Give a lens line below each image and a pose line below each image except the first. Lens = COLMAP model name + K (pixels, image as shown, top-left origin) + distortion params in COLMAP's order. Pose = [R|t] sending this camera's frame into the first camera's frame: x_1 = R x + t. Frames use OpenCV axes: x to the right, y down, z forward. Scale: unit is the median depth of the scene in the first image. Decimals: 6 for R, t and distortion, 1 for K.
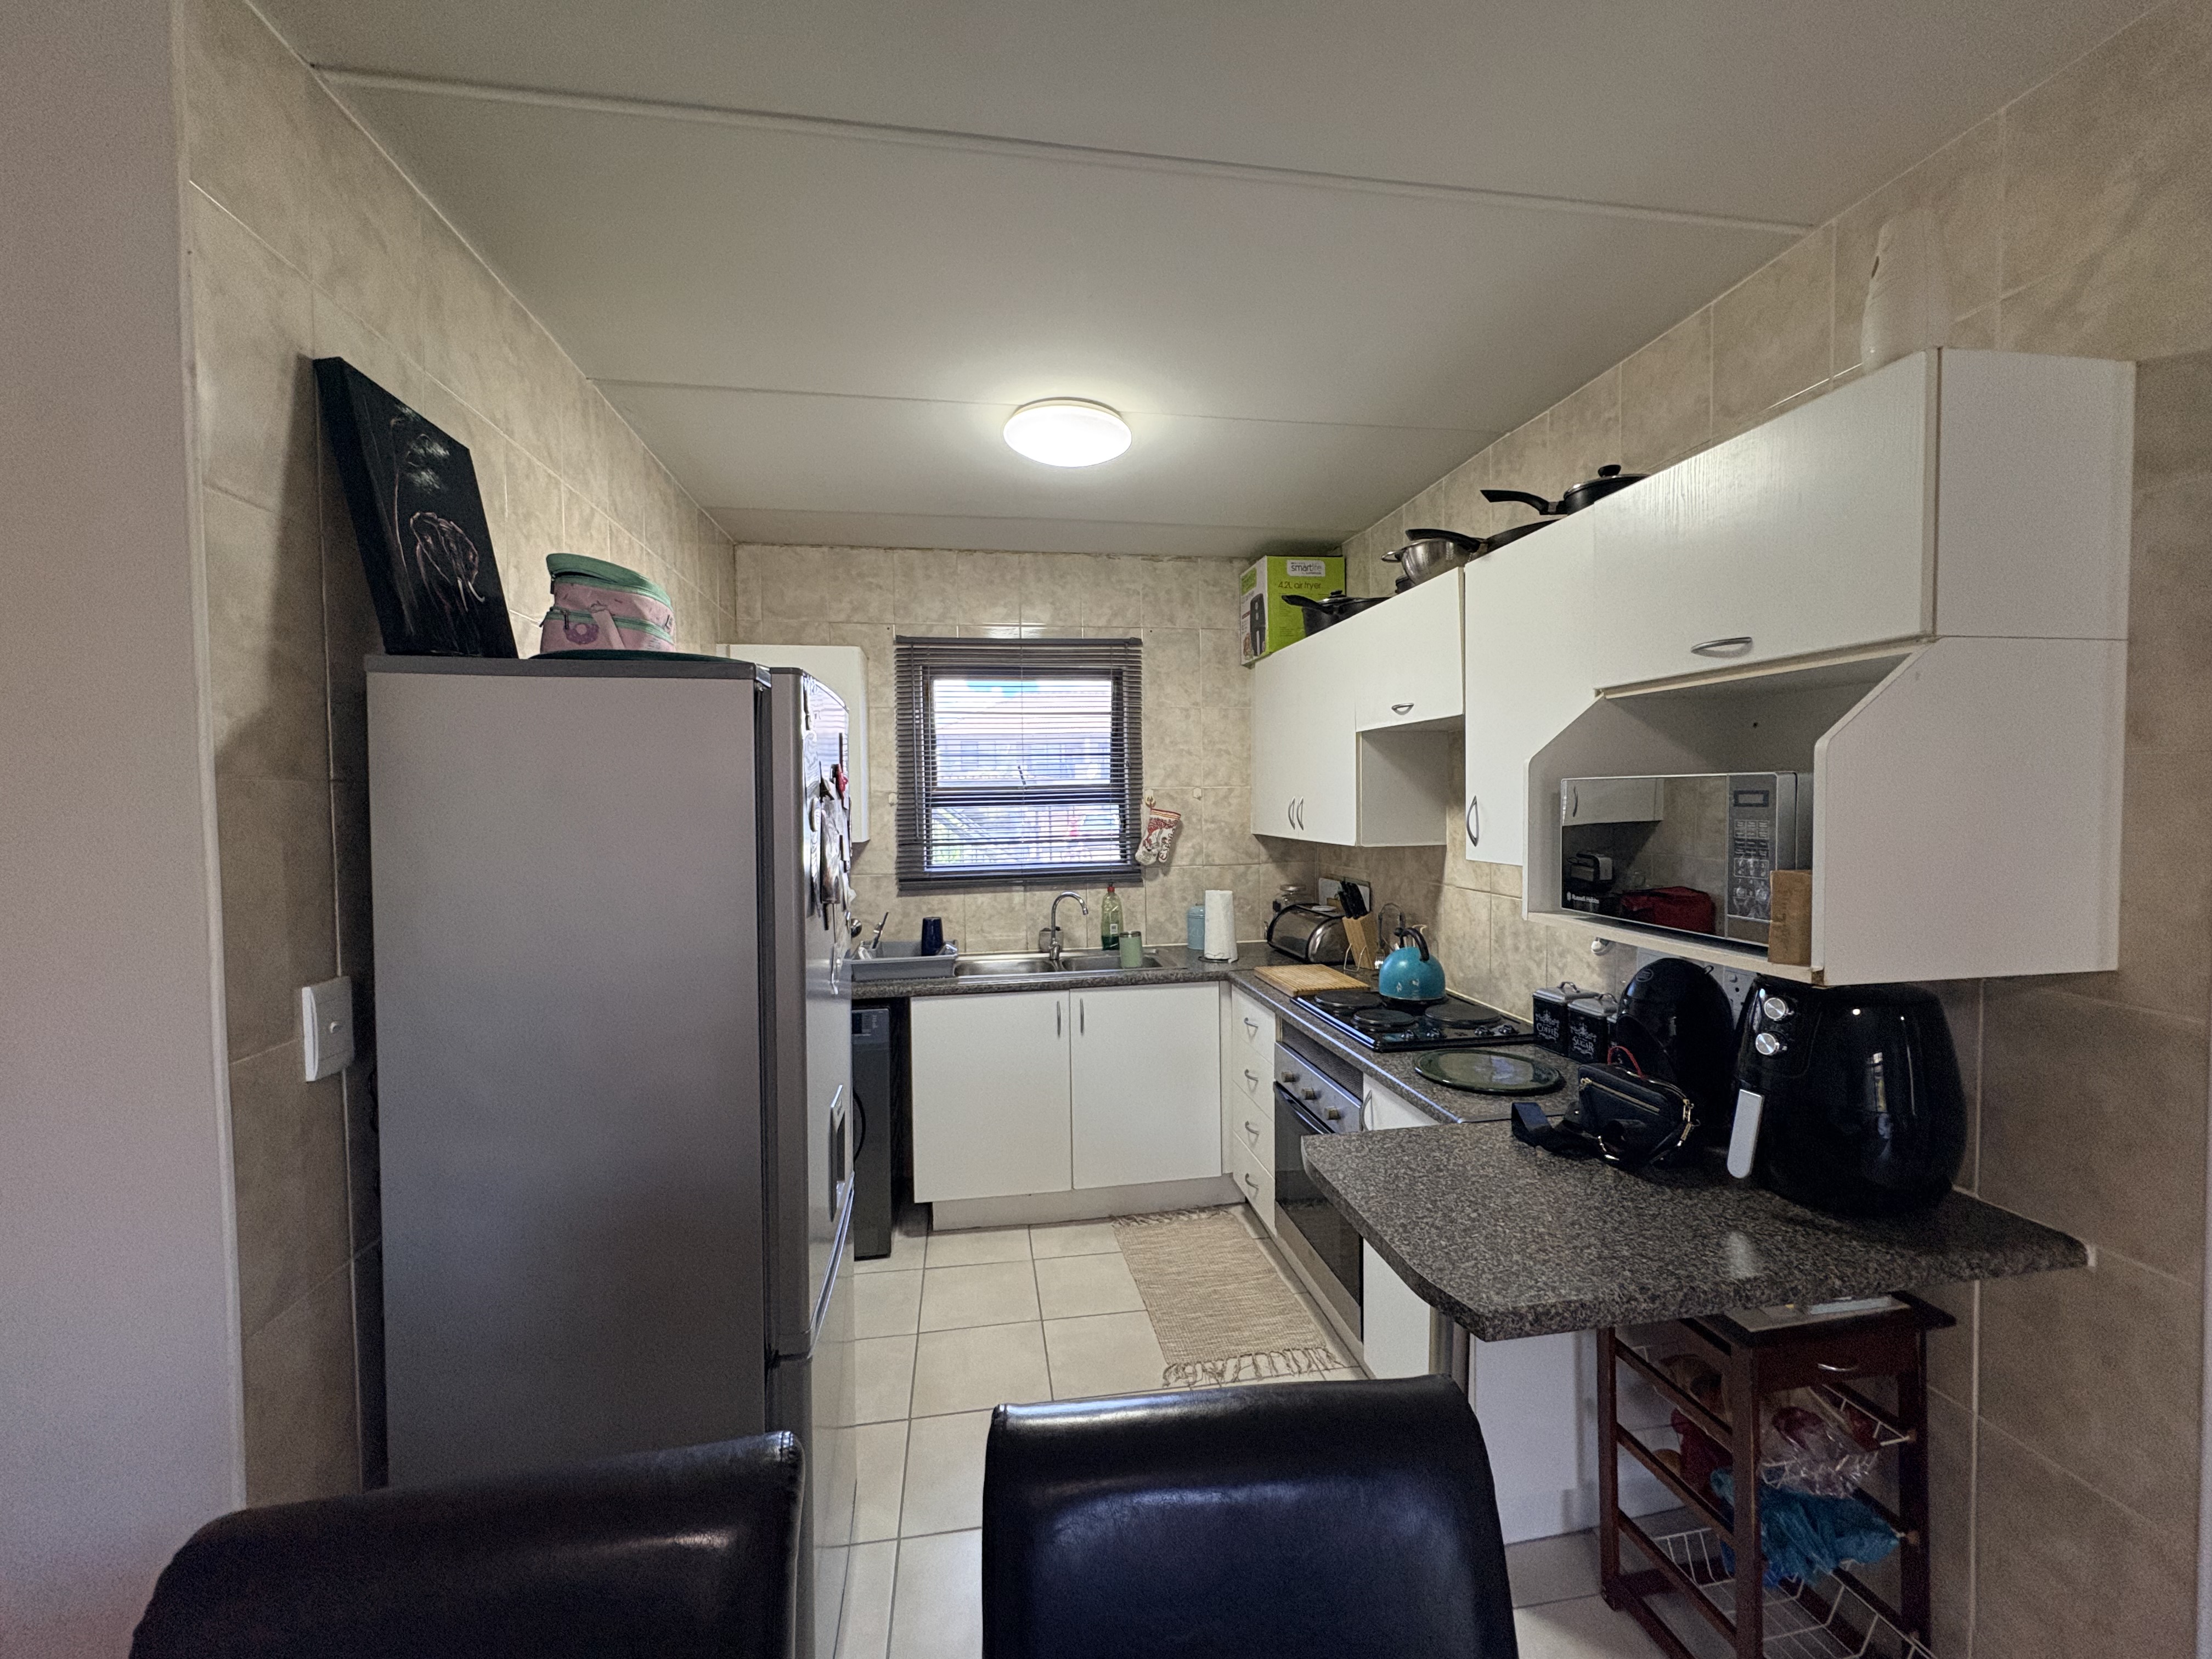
lens RADIAL K [[886.4, 0, 1106.0], [0, 886.4, 829.5], [0, 0, 1]] dist [-0.000834, -0.000097]
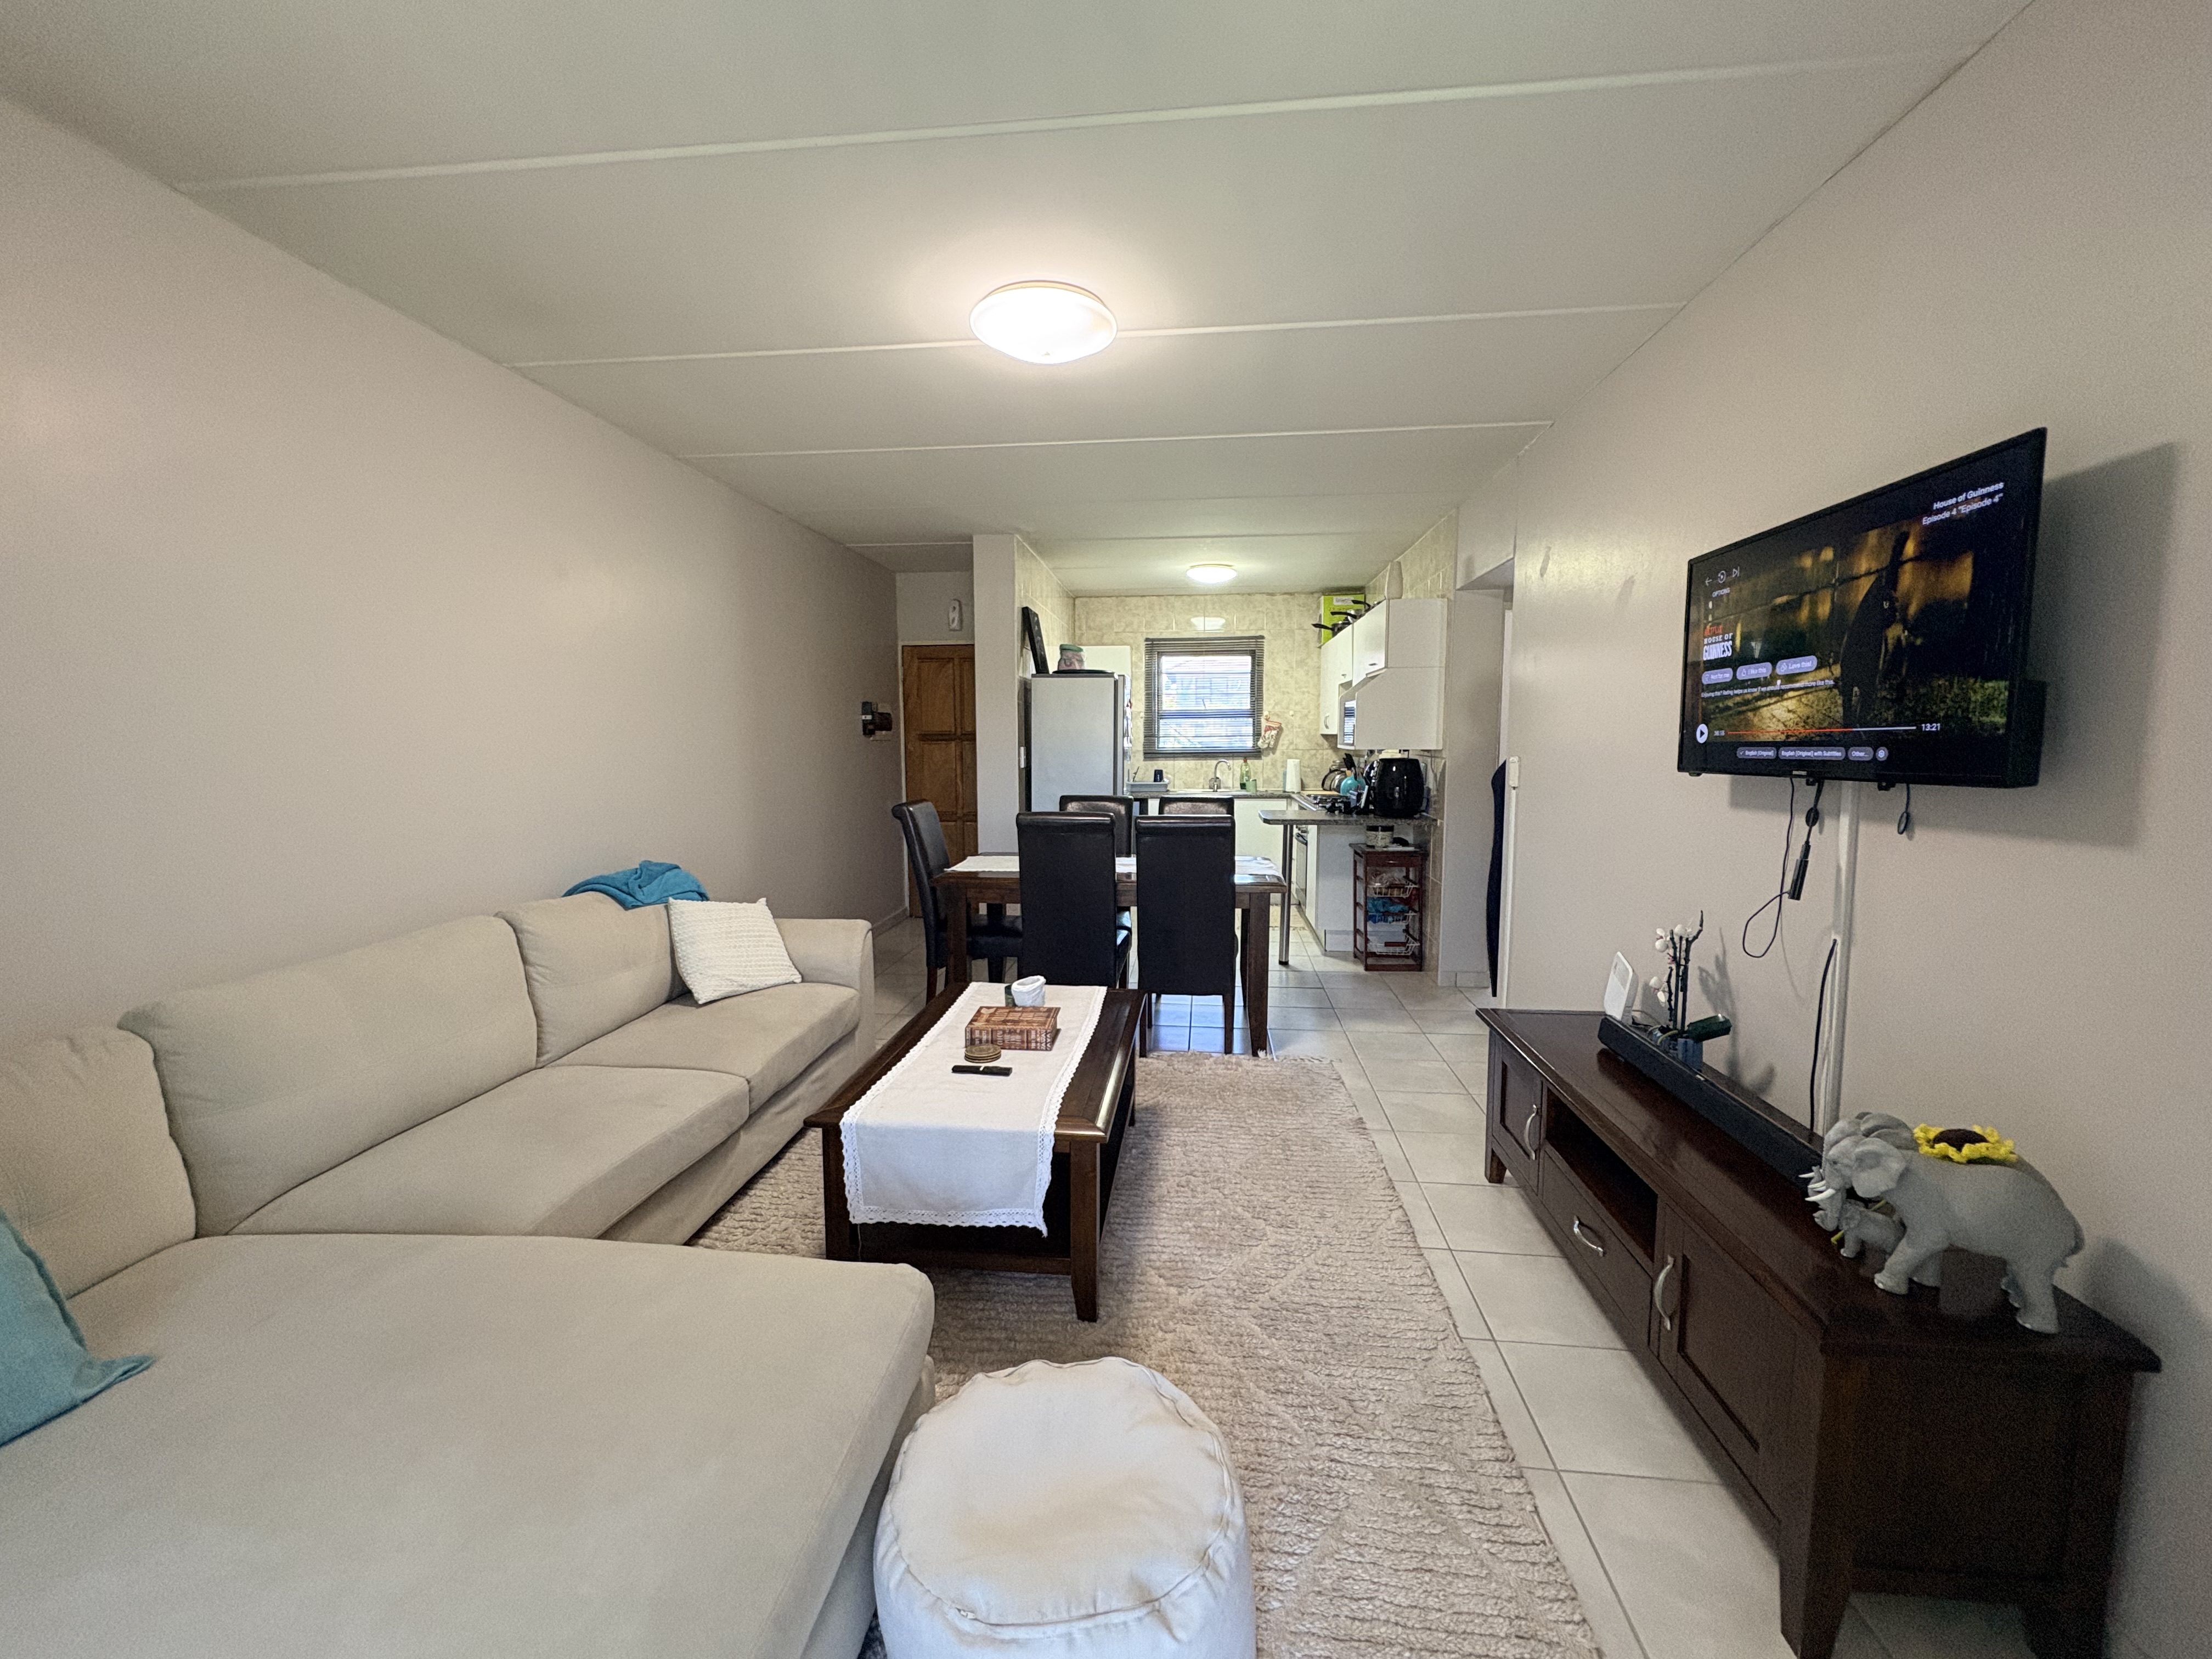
lens RADIAL K [[886.4, 0, 1106.0], [0, 886.4, 829.5], [0, 0, 1]] dist [-0.000834, -0.000097]
pose [[0.965570, 0.033605, -0.257964, 0.227108], [-0.014792, 0.997109, 0.074526, 0.078602], [0.259723, -0.068145, 0.963276, -1.058759]]
